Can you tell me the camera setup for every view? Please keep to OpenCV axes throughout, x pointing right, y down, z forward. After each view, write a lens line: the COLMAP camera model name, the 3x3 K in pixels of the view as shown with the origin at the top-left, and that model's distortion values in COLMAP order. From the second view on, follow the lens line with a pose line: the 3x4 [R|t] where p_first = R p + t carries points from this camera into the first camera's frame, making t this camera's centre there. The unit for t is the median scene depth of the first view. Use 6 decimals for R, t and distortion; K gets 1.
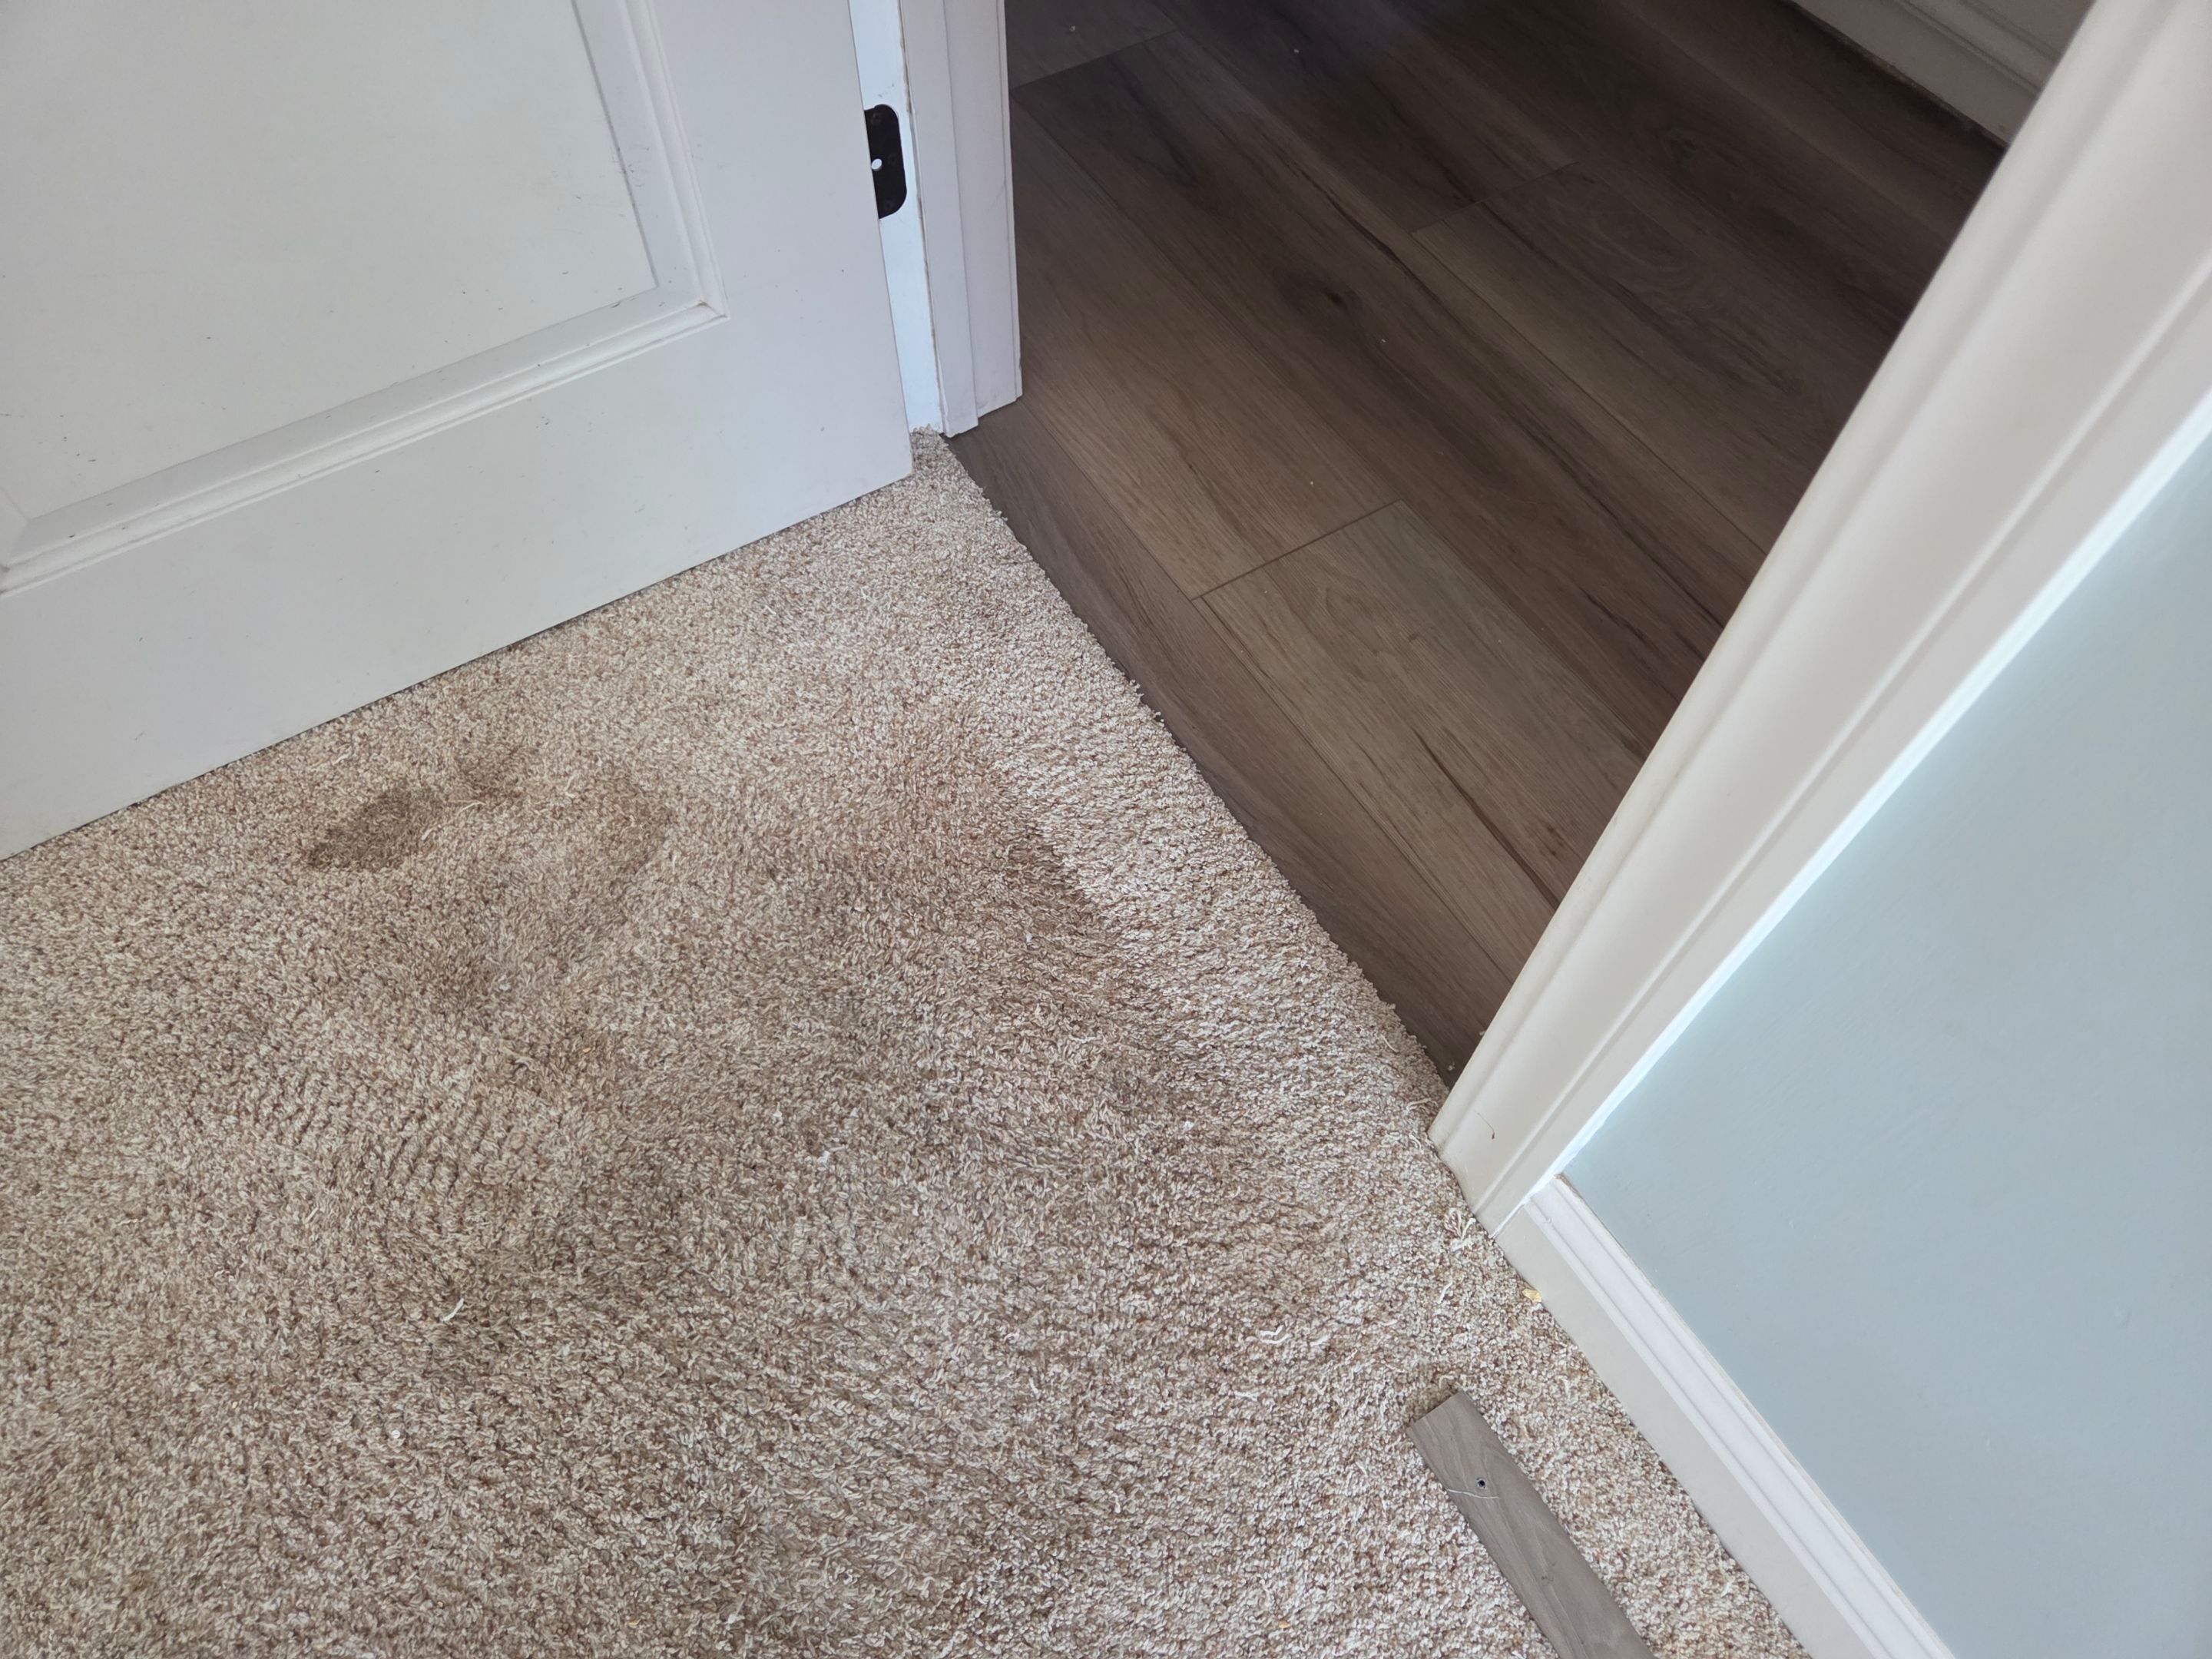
lens RADIAL K [[1510.2, 0, 1093.4], [0, 1510.2, 816.9], [0, 0, 1]] dist [0.038900, -0.017406]
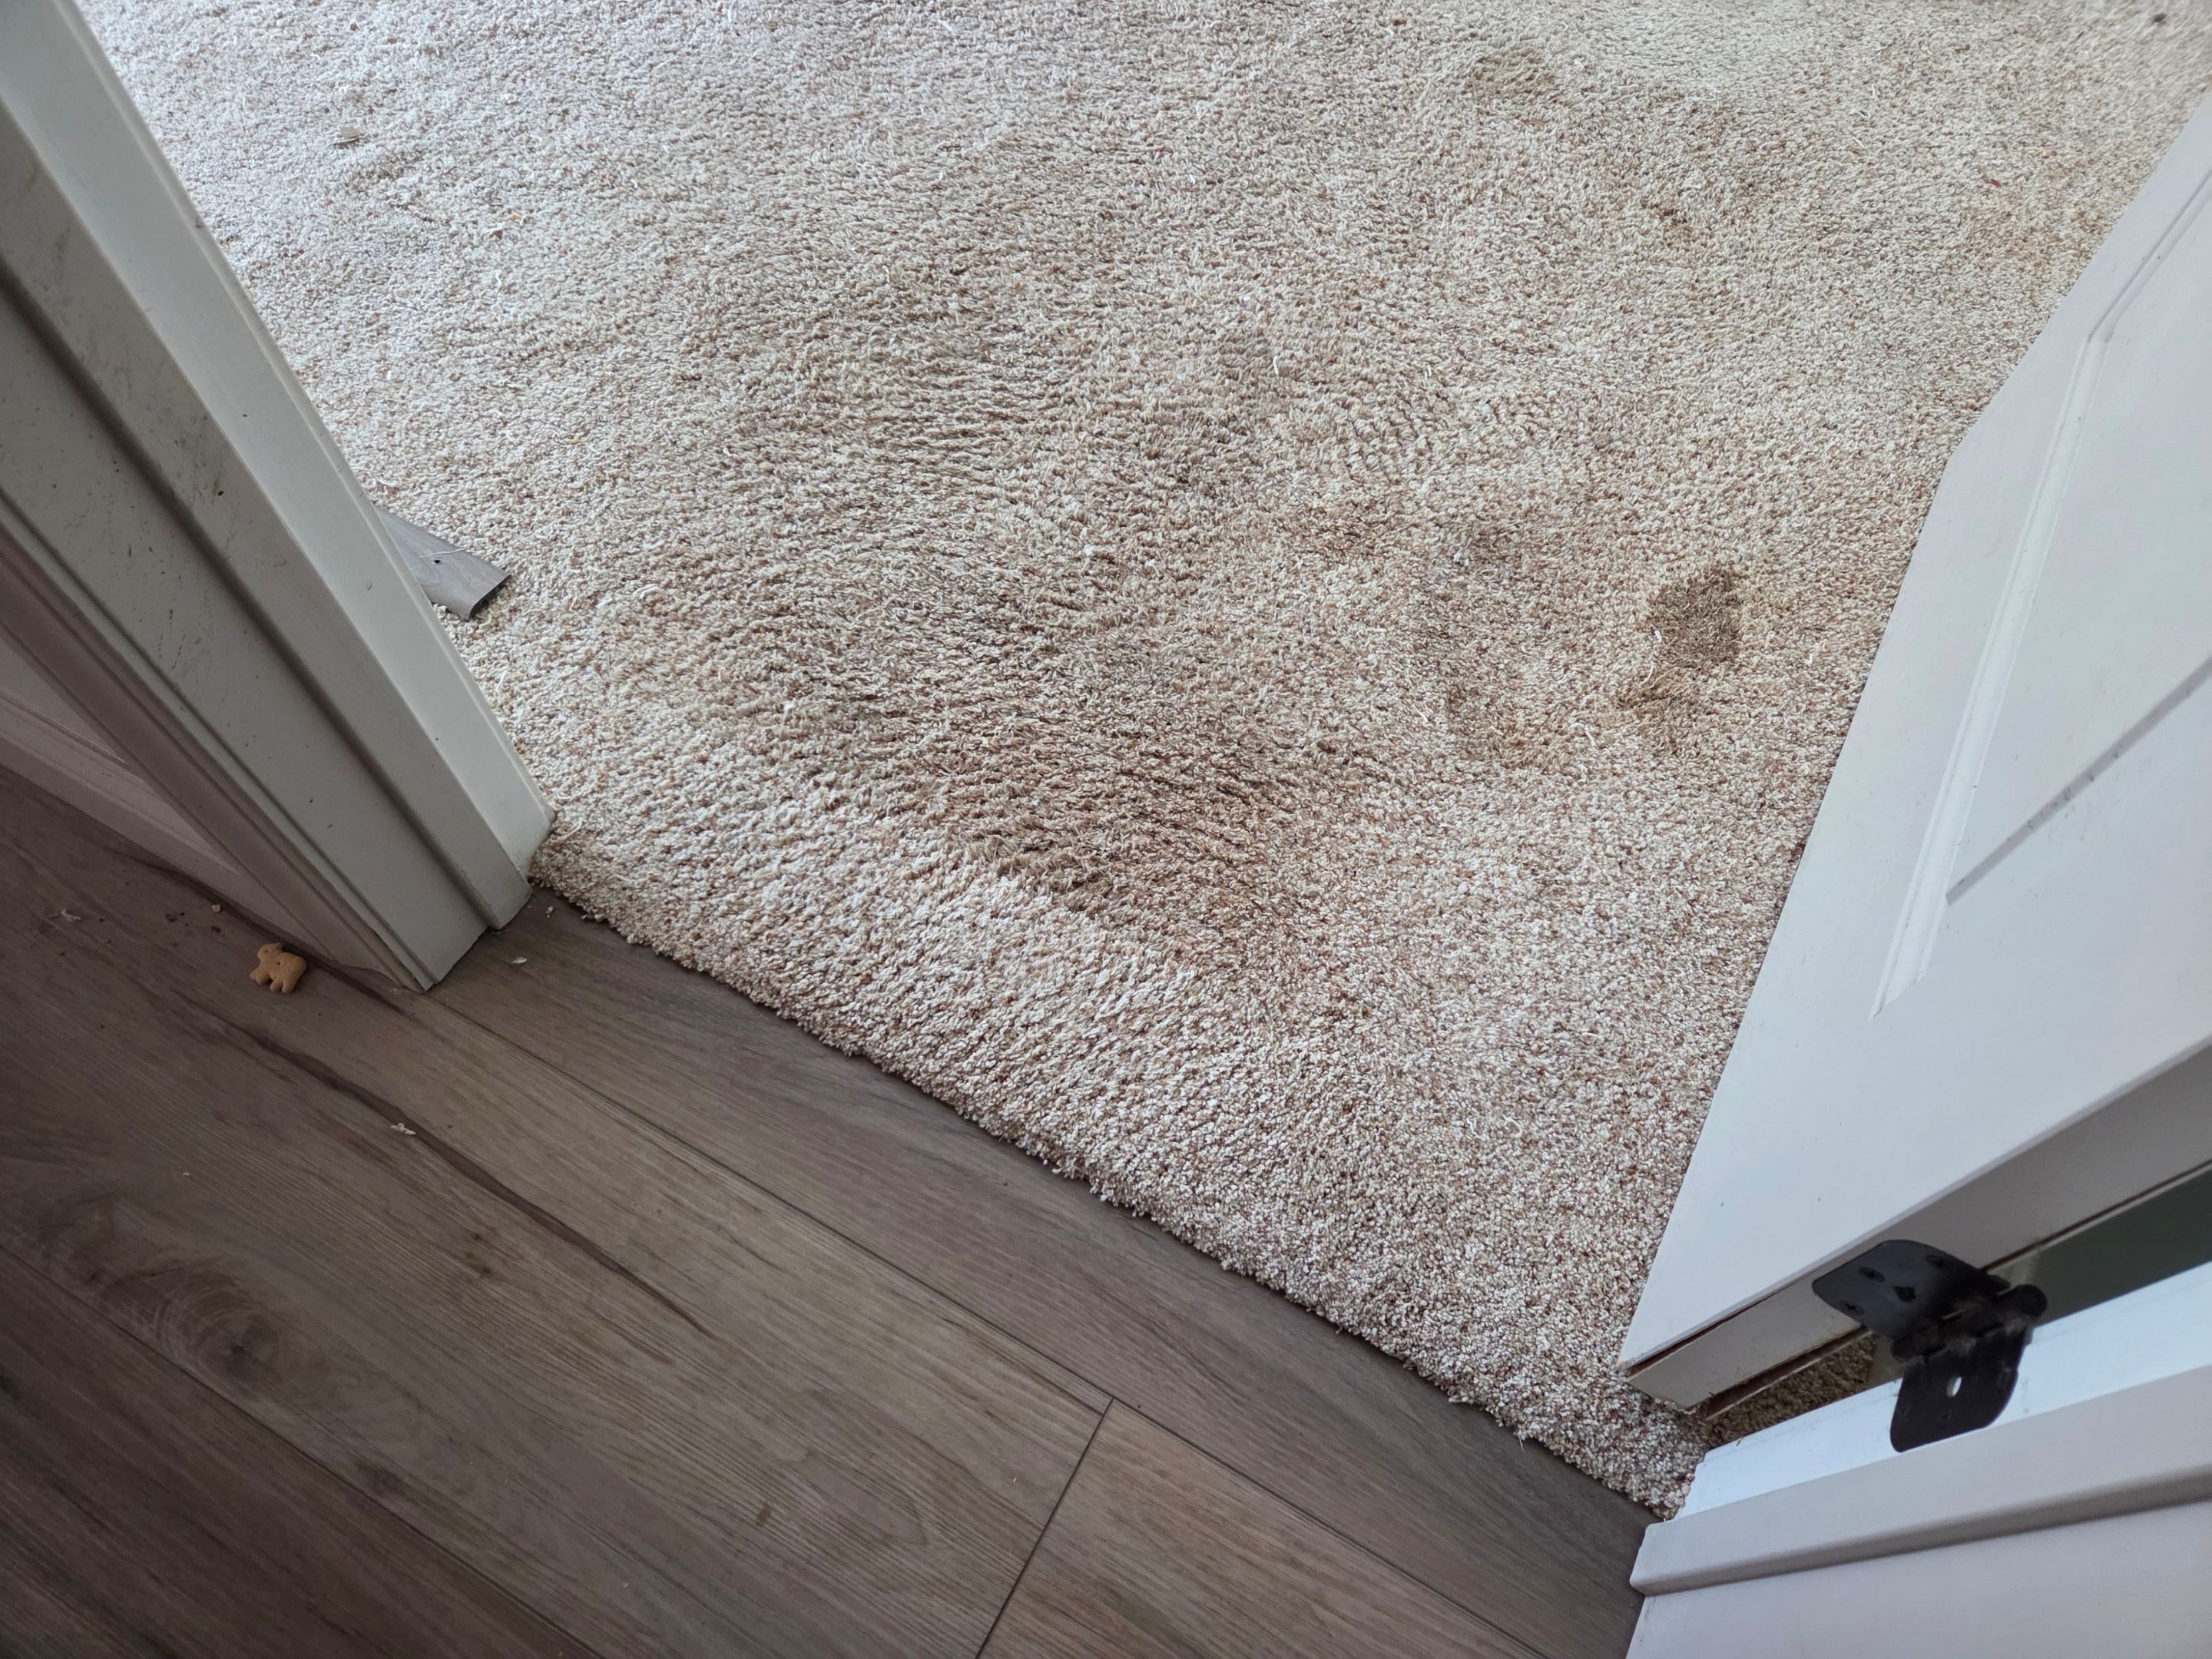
lens RADIAL K [[1510.2, 0, 1122.0], [0, 1510.2, 821.8], [0, 0, 1]] dist [0.038900, -0.017406]
pose [[-0.870865, 0.402121, -0.282652, 0.148576], [-0.439726, -0.380438, 0.813577, -0.590241], [0.219625, 0.832806, 0.508134, 0.490883]]
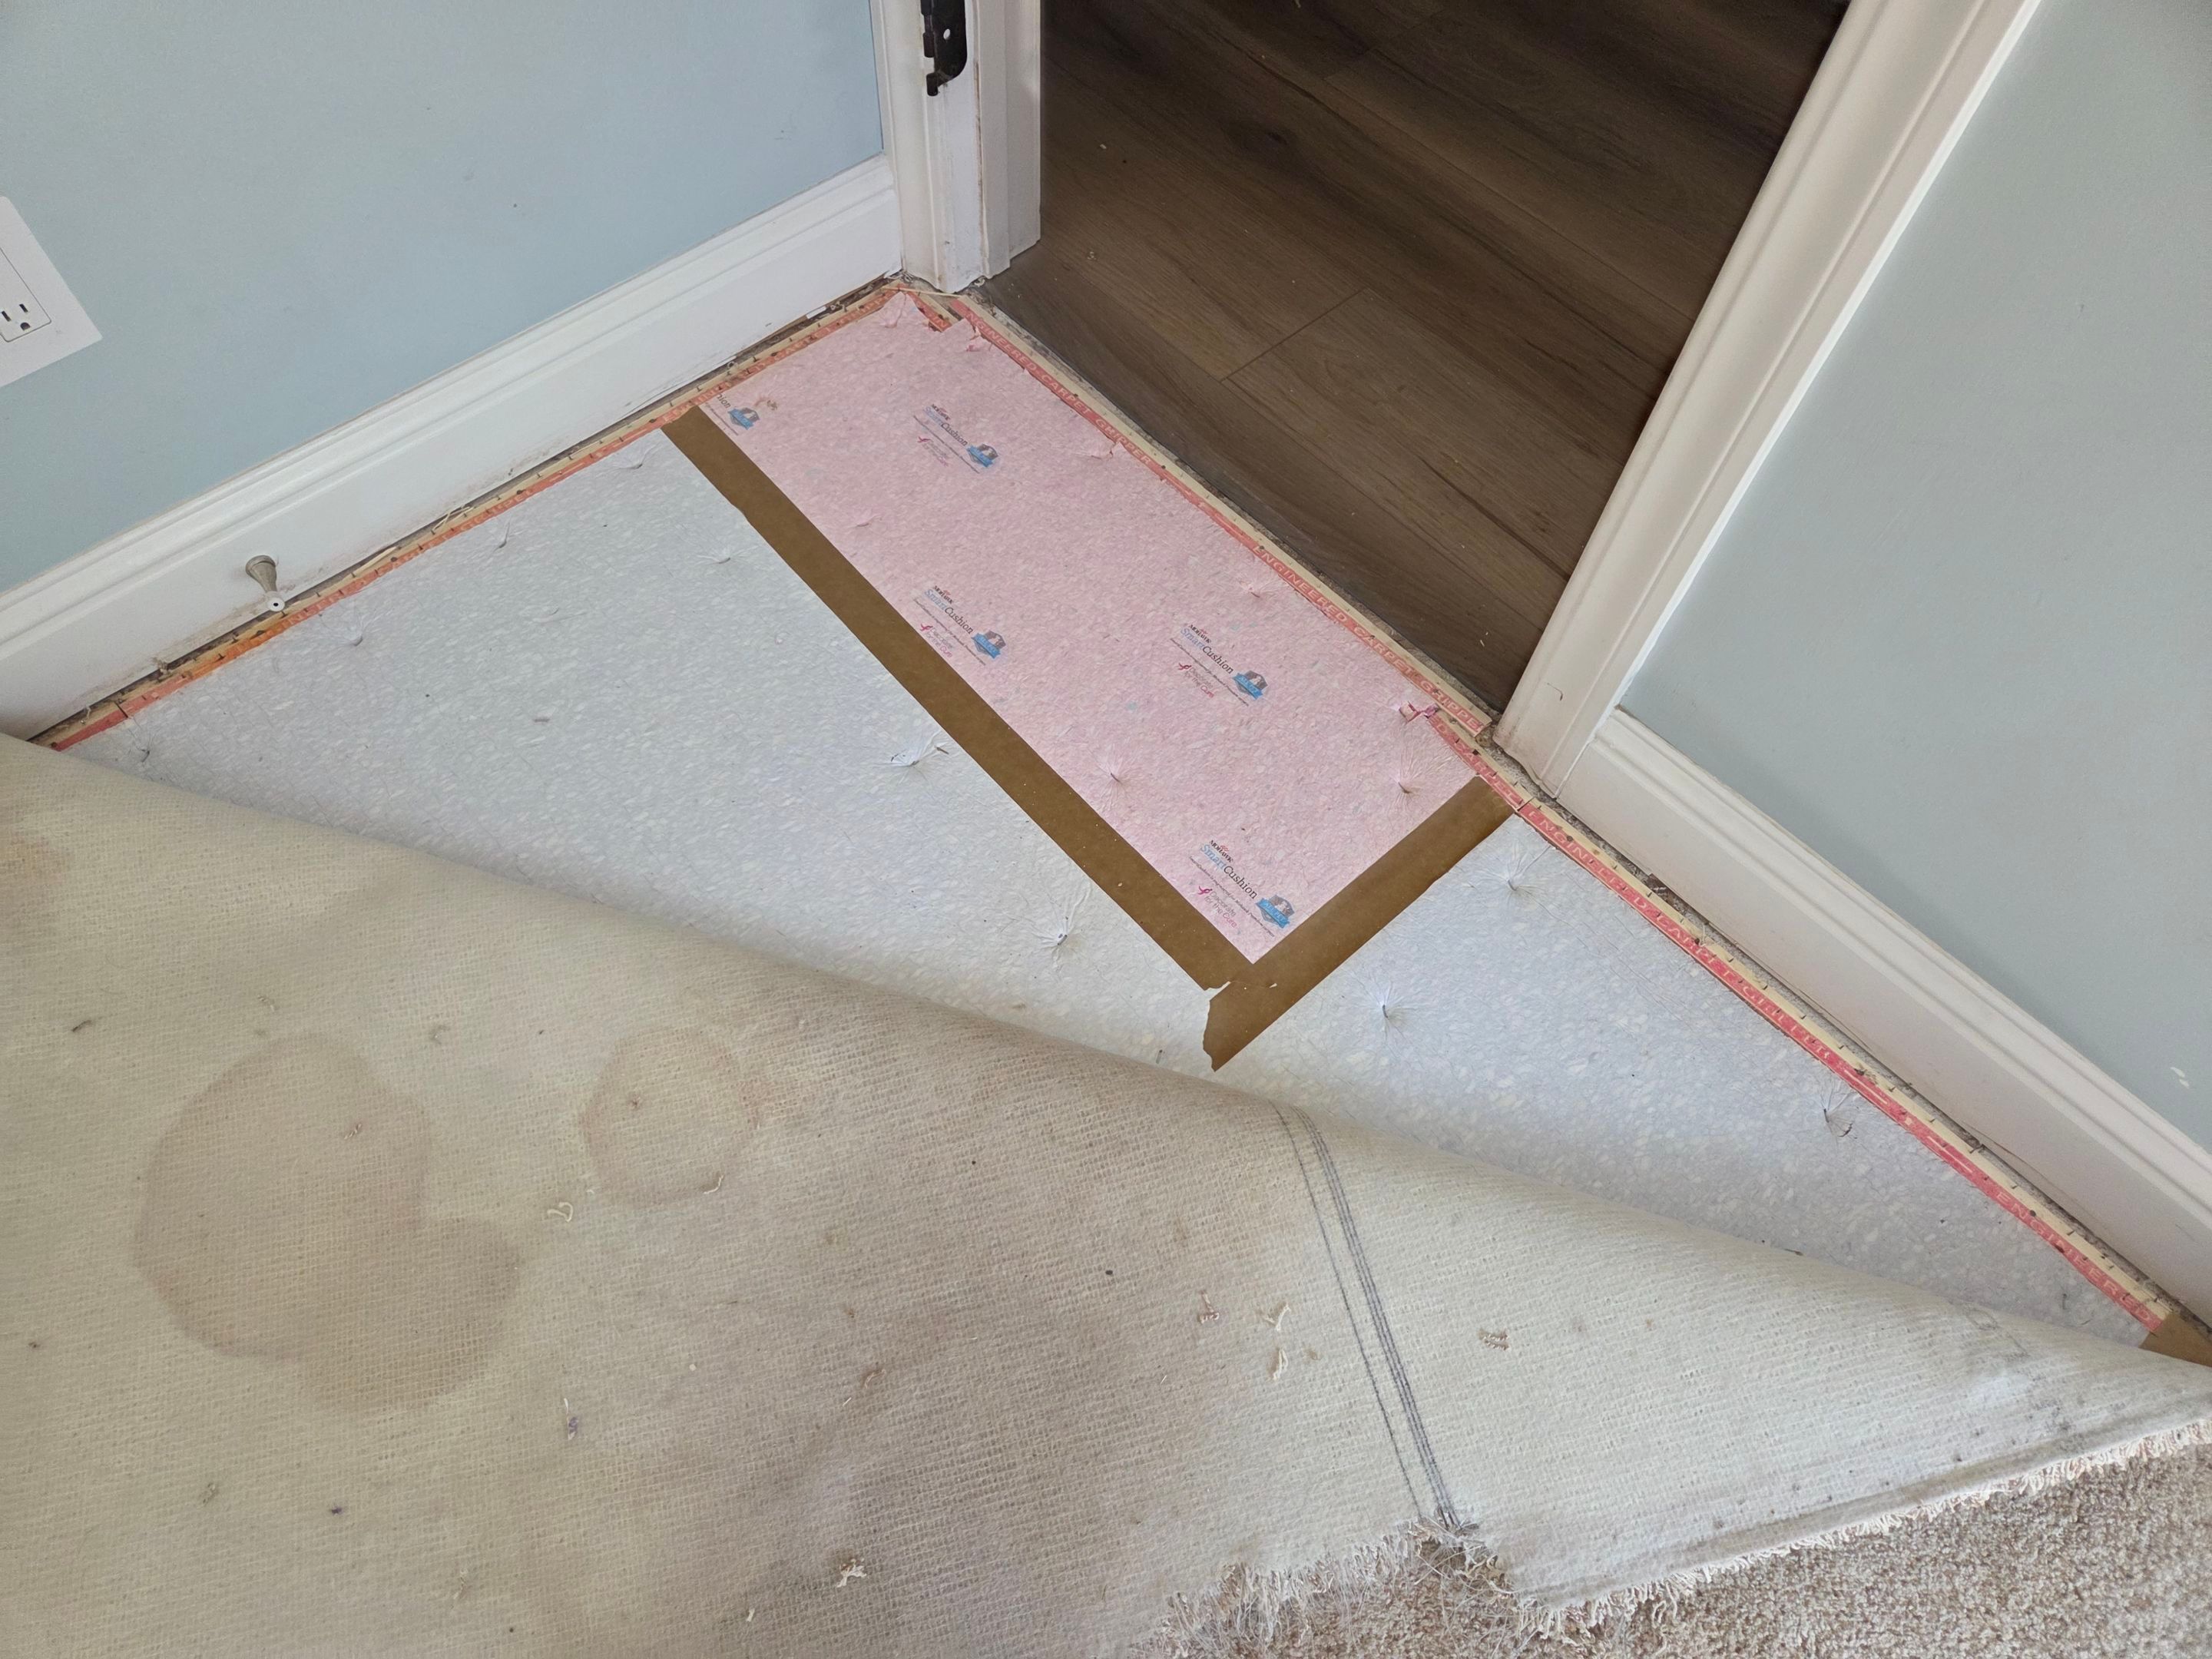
lens RADIAL K [[1510.2, 0, 1097.9], [0, 1510.2, 837.0], [0, 0, 1]] dist [0.038900, -0.017406]
pose [[0.982527, -0.148010, 0.112841, -0.233623], [0.144392, 0.988727, 0.039632, 0.163234], [-0.117435, -0.022646, 0.992822, -0.222943]]
